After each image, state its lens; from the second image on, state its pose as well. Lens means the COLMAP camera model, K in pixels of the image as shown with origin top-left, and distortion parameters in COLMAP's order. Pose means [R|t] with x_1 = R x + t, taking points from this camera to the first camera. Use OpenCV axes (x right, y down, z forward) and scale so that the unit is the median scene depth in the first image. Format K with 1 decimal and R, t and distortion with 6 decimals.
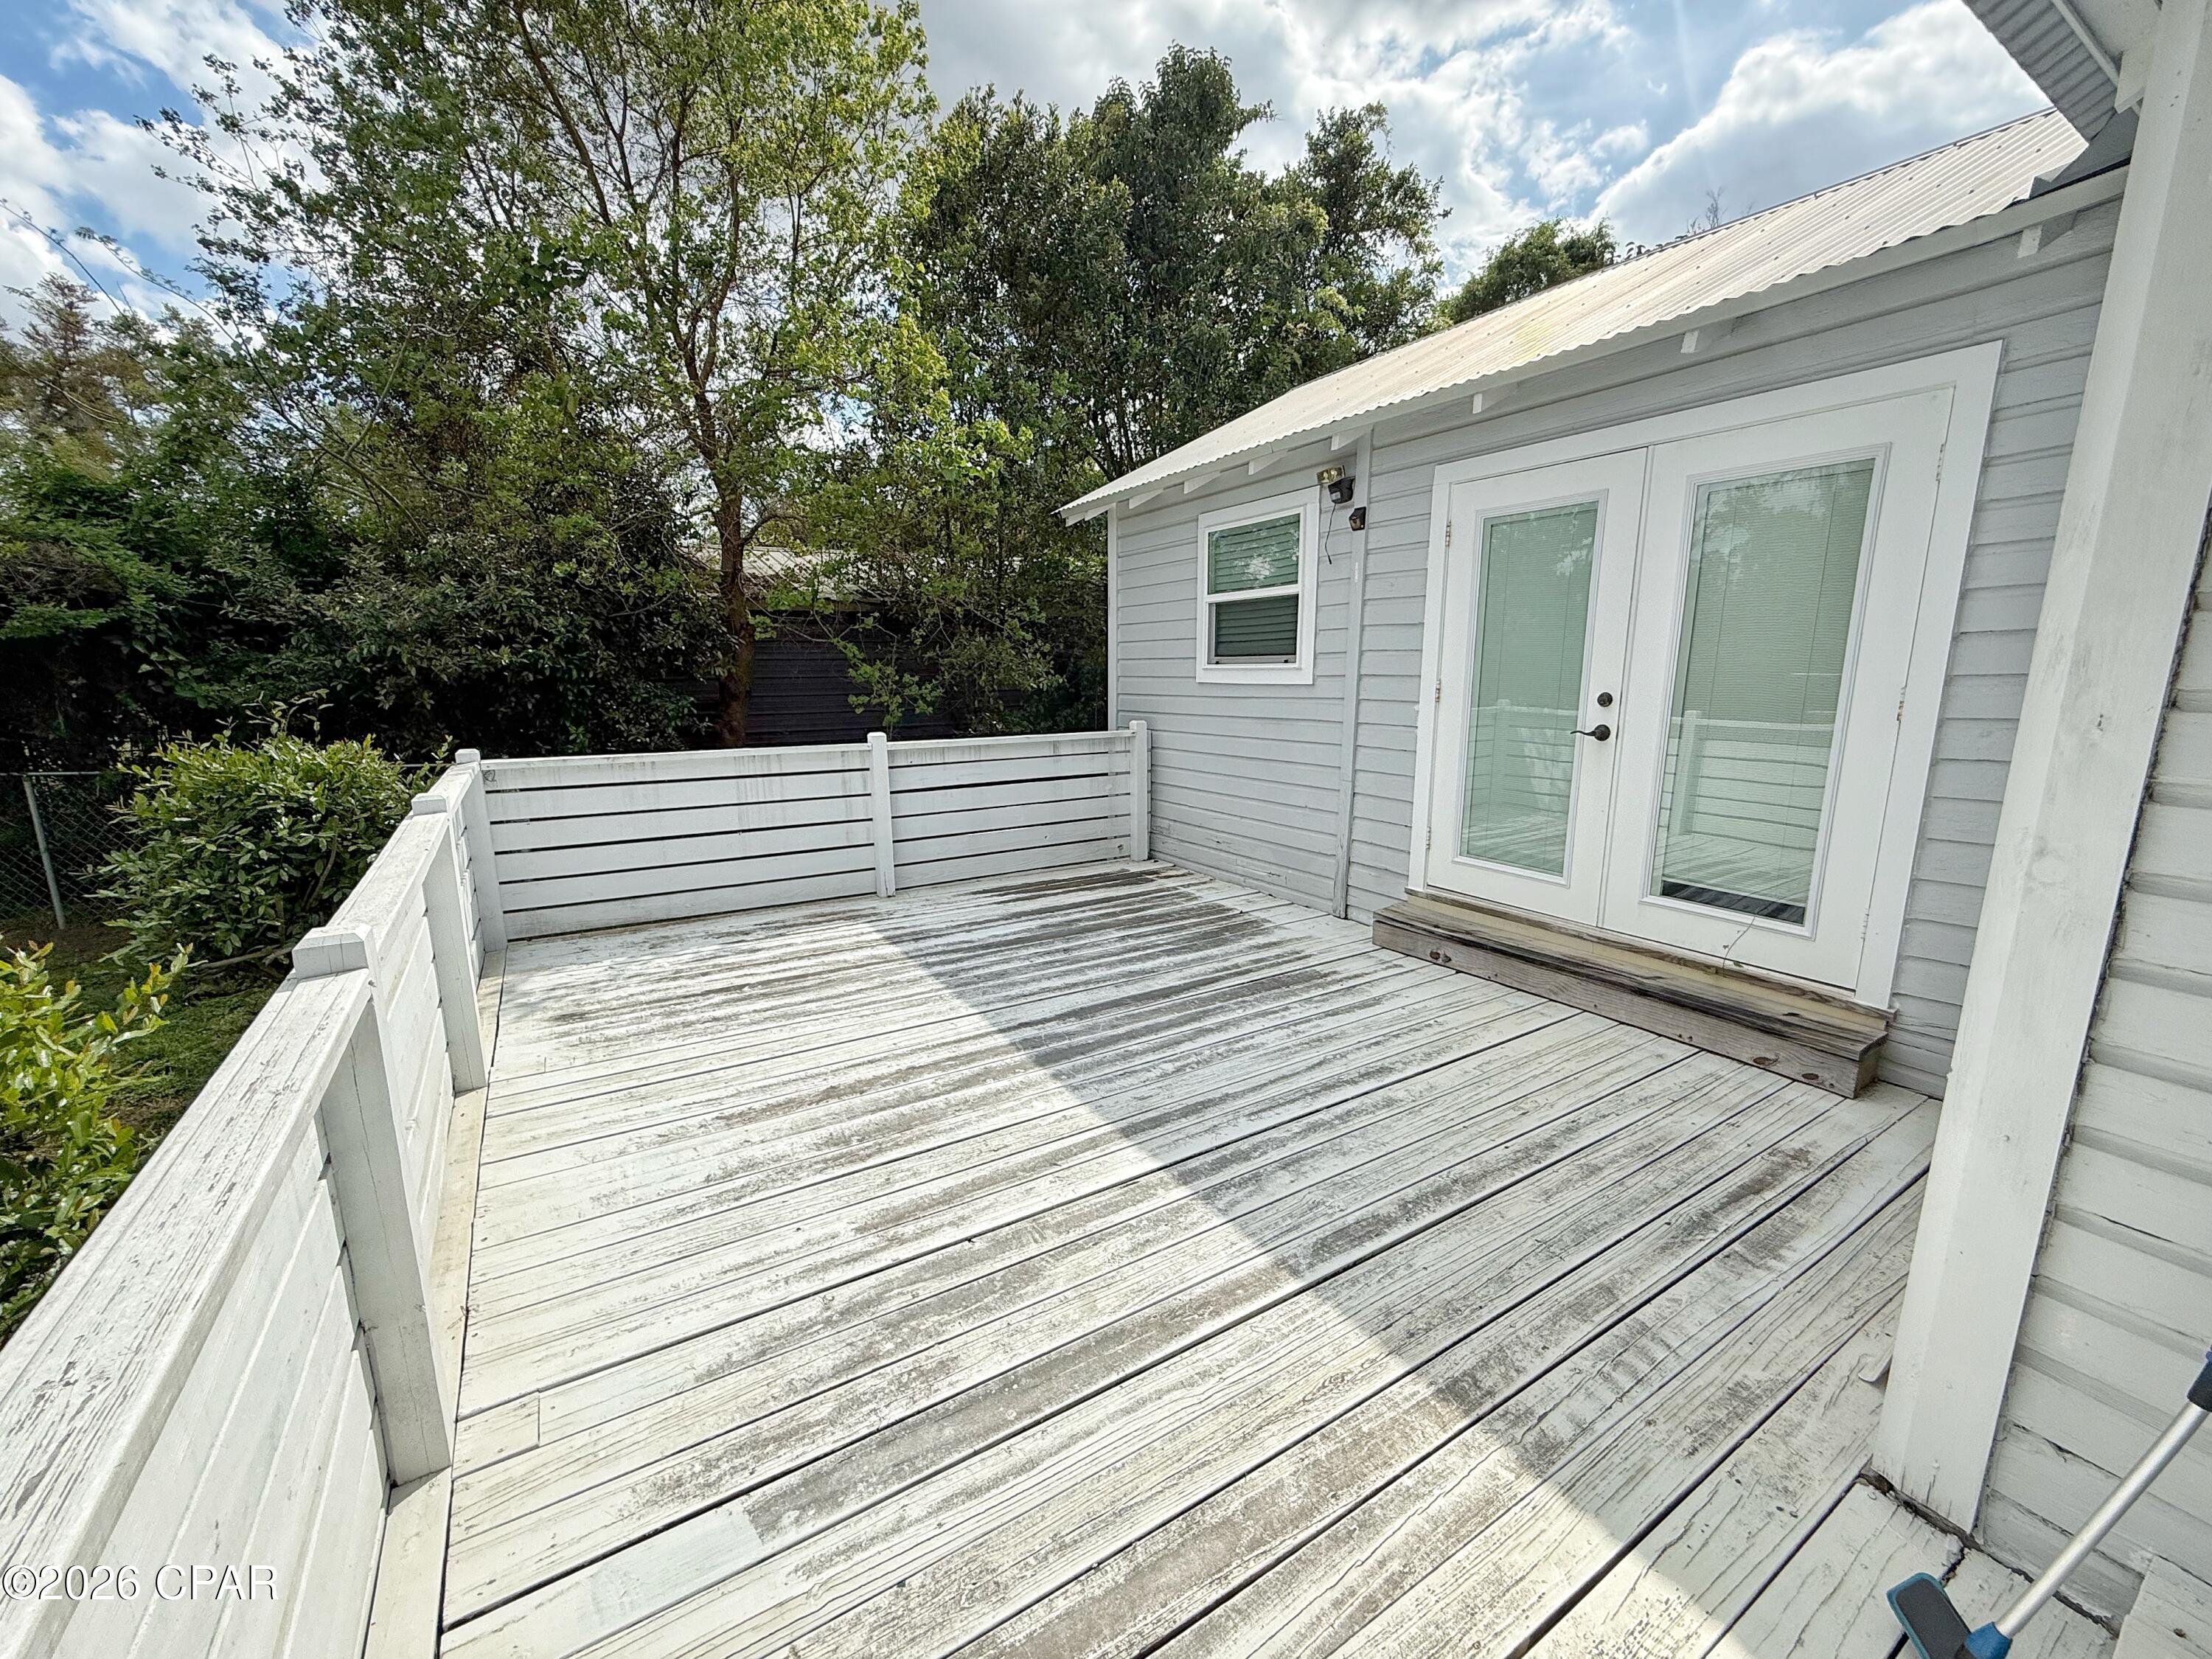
lens RADIAL K [[884.3, 0, 1102.7], [0, 884.3, 828.0], [0, 0, 1]] dist [-0.002977, 0.000986]
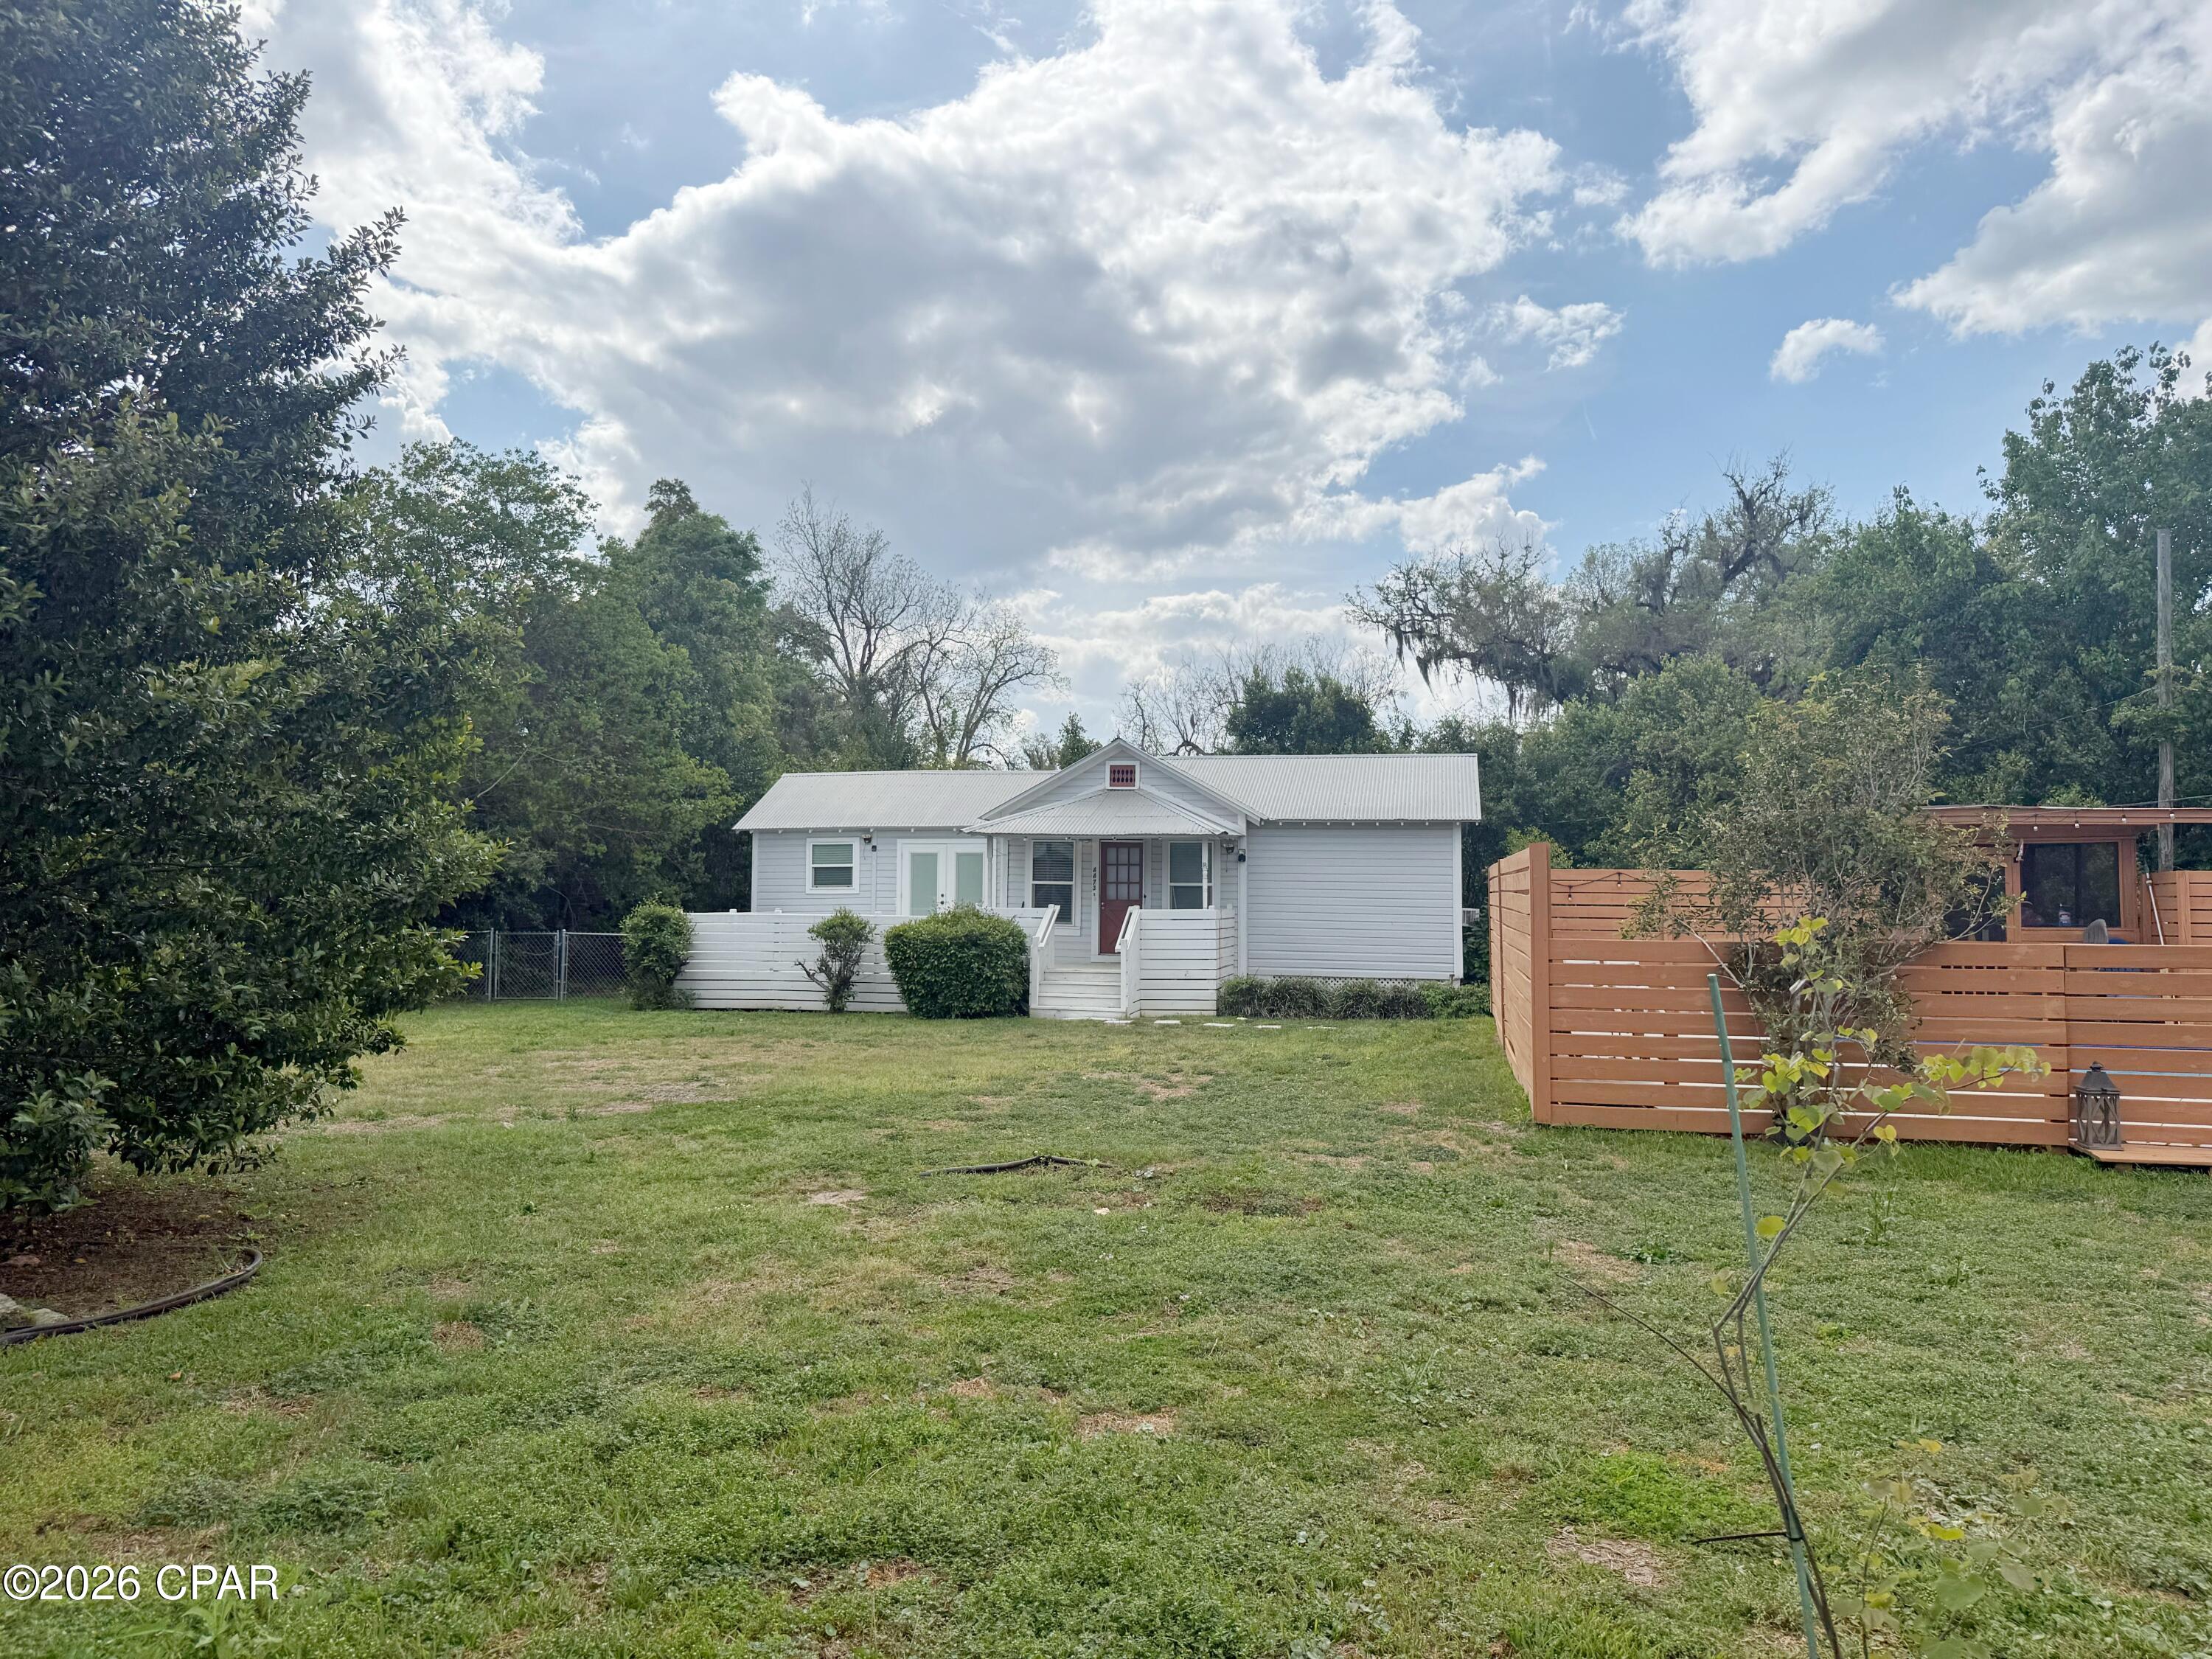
lens RADIAL K [[1551.5, 0, 1110.4], [0, 1551.5, 816.6], [0, 0, 1]] dist [0.053868, -0.001745]
pose [[0.686060, 0.045017, 0.726151, -1.878153], [0.126532, 0.975491, -0.180021, 0.405971], [-0.716457, 0.215386, 0.663549, -2.019283]]
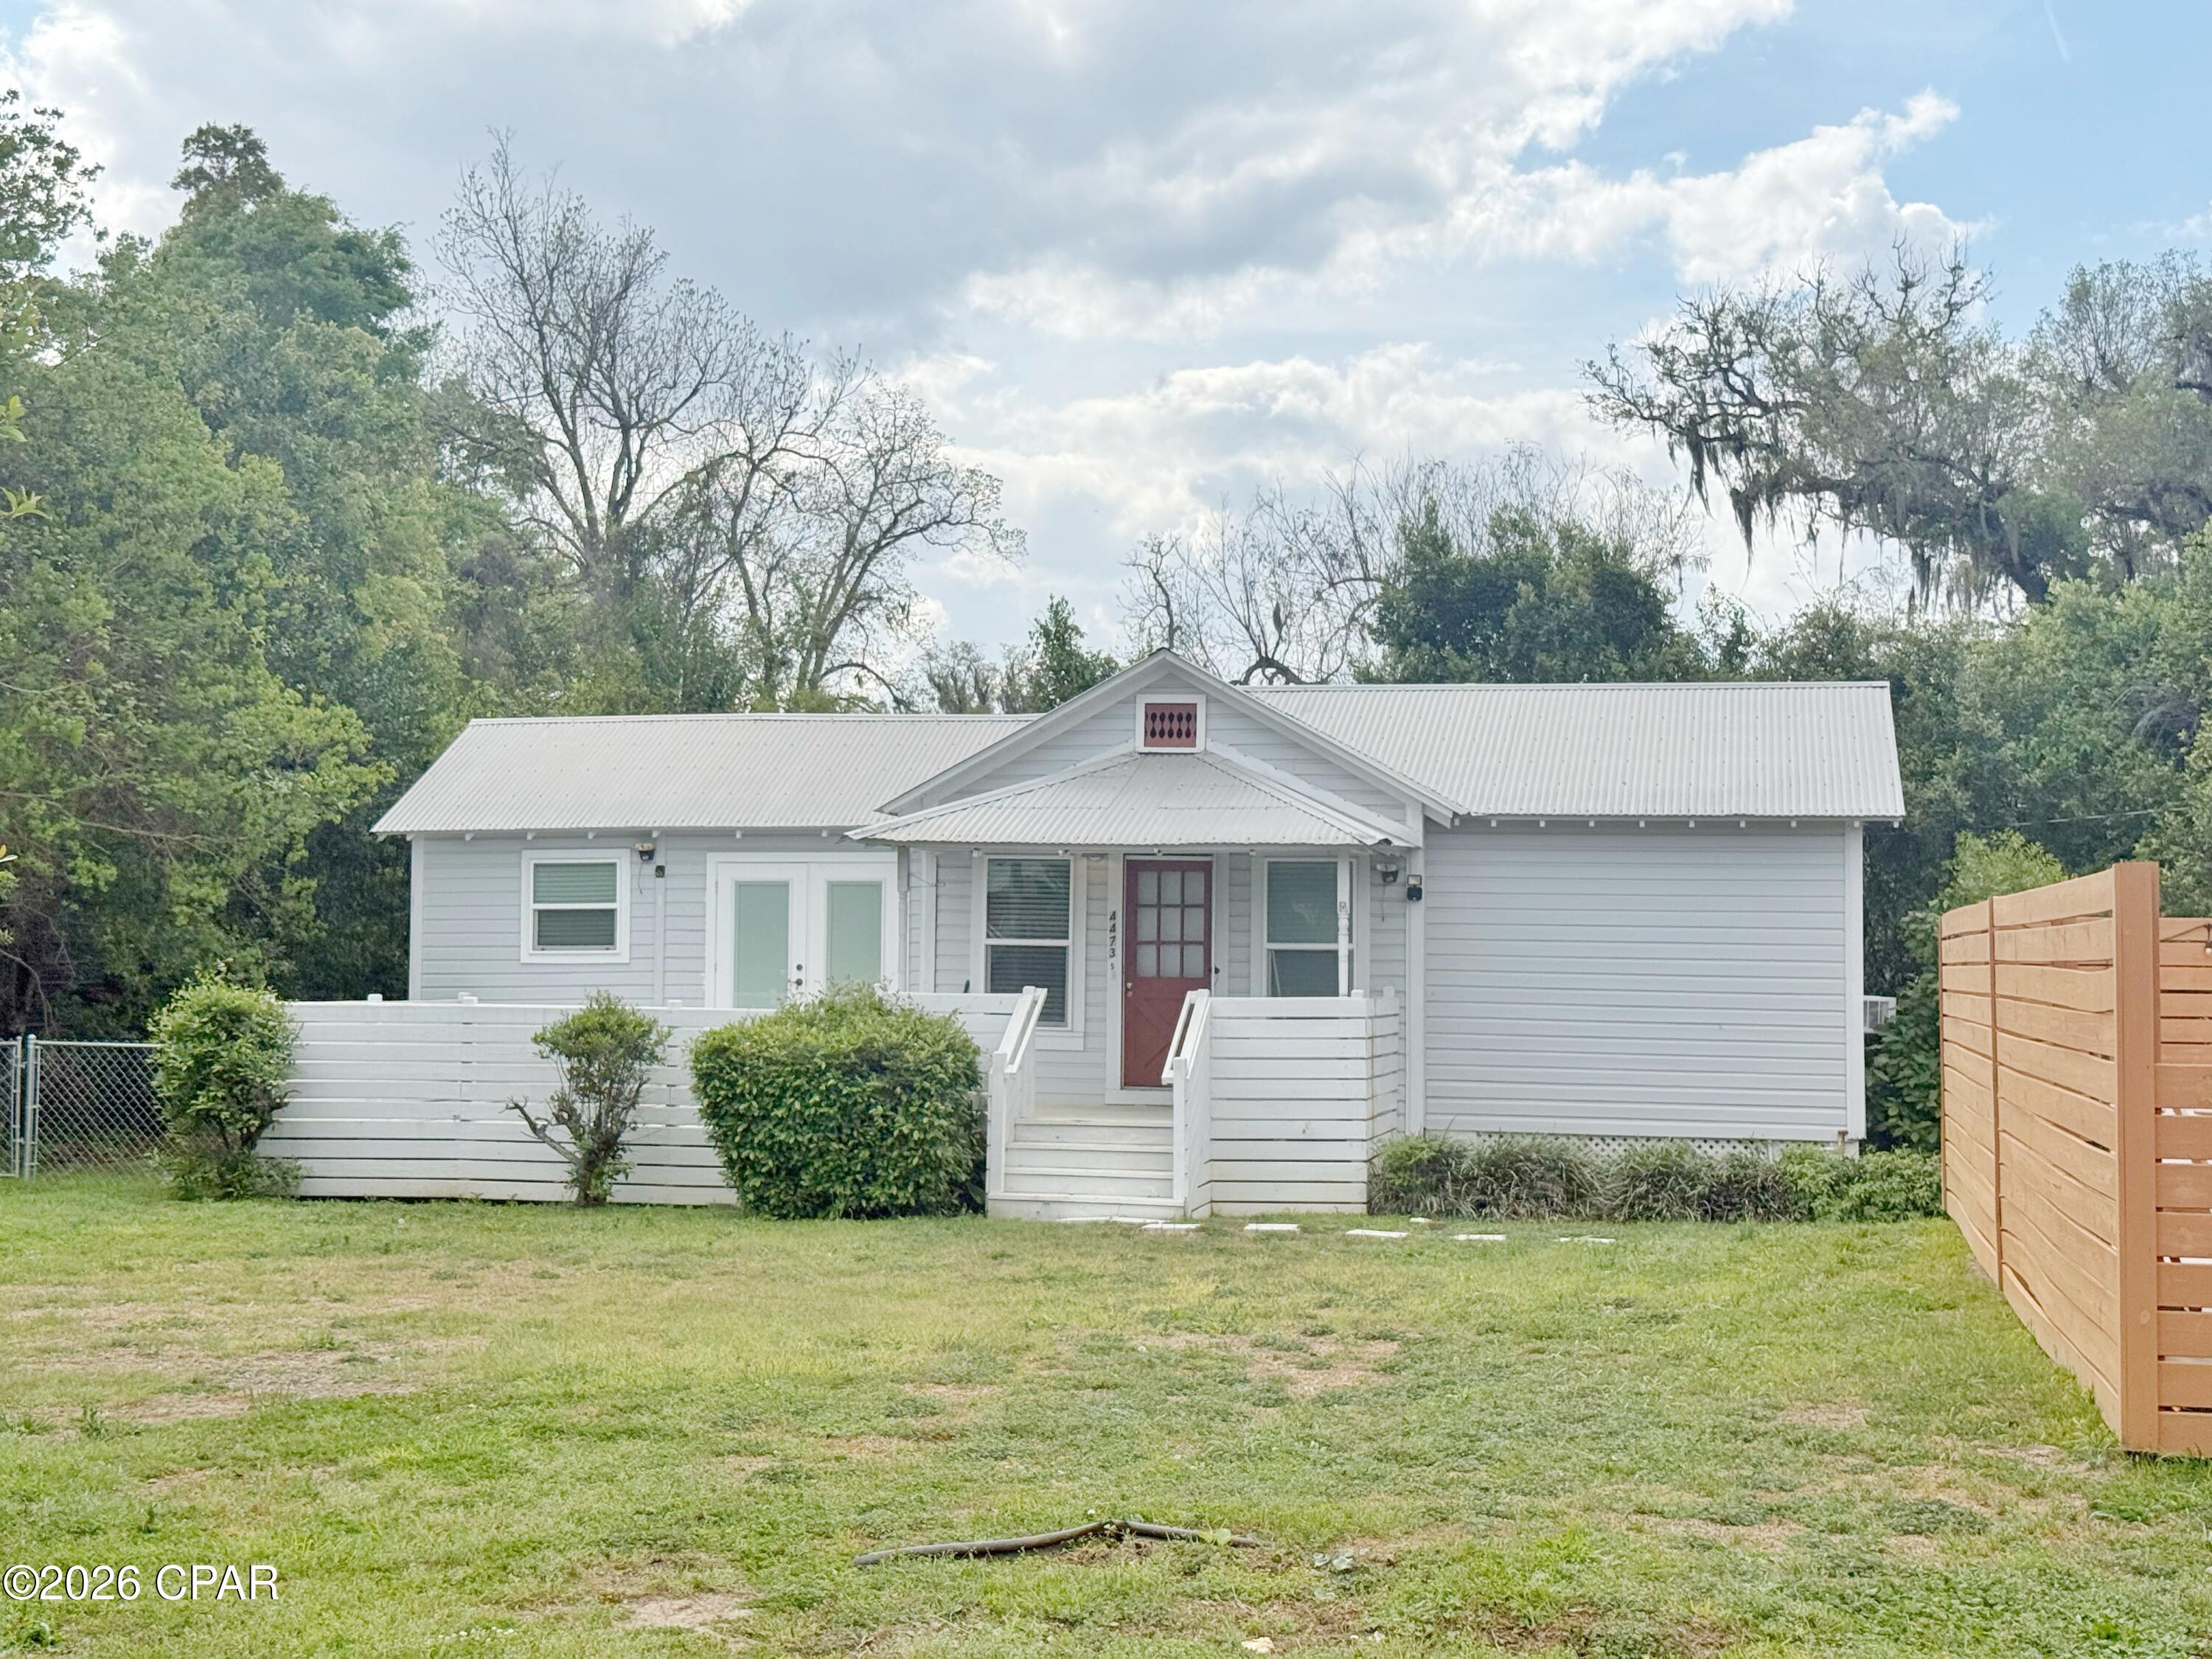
lens RADIAL K [[3092.7, 0, 1104.8], [0, 3092.7, 835.8], [0, 0, 1]] dist [0.057714, 0.000000]
pose [[0.682045, 0.040511, 0.730187, -1.871257], [0.125024, 0.977306, -0.171001, 0.389497], [-0.720544, 0.207921, 0.661502, -1.940720]]
